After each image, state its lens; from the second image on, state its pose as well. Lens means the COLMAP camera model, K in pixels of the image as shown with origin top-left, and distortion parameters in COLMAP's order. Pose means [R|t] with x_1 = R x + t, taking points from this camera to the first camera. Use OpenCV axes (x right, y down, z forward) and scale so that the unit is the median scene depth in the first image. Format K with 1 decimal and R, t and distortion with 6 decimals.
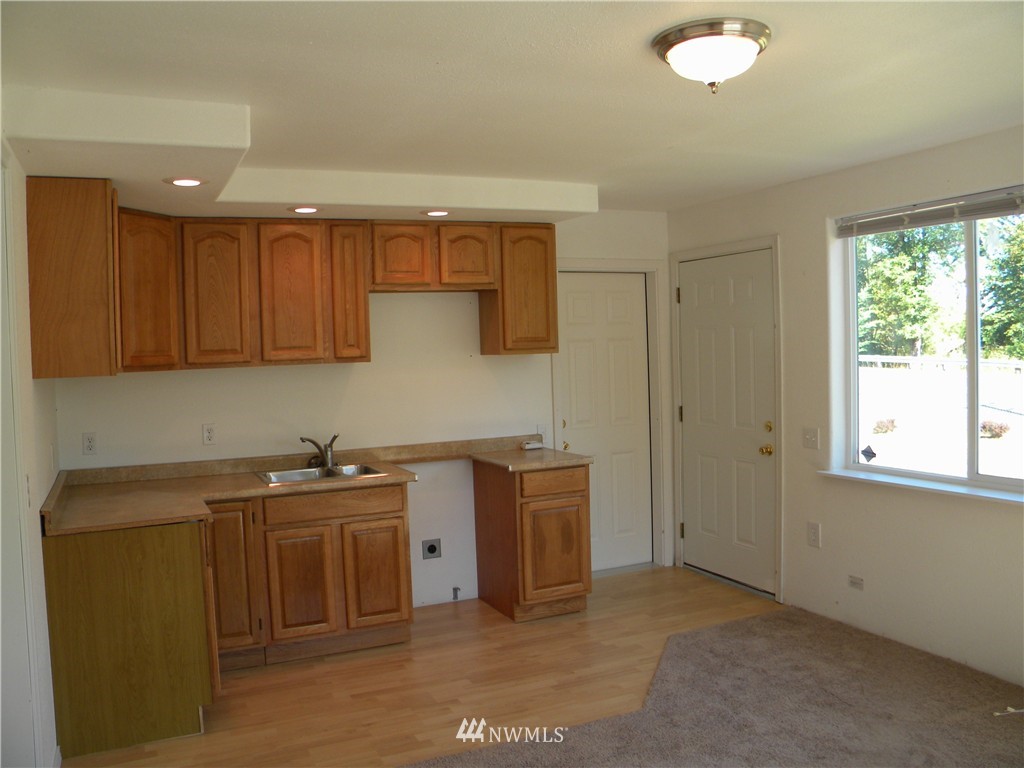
lens RADIAL K [[856.0, 0, 495.9], [0, 856.0, 381.9], [0, 0, 1]] dist [-0.180164, 0.155982]
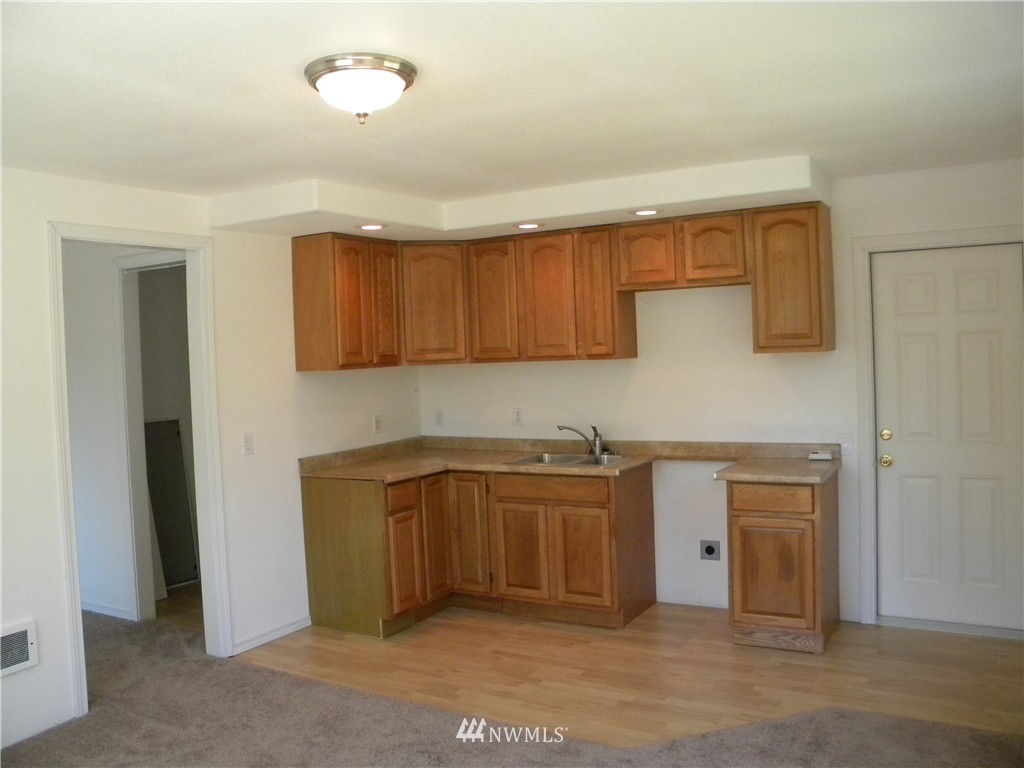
lens RADIAL K [[856.0, 0, 495.9], [0, 856.0, 381.9], [0, 0, 1]] dist [-0.180164, 0.155982]
pose [[0.578367, 0.042348, -0.814677, 0.649645], [-0.013990, 0.999020, 0.041999, -0.039098], [0.815657, -0.012894, 0.578392, 0.279845]]
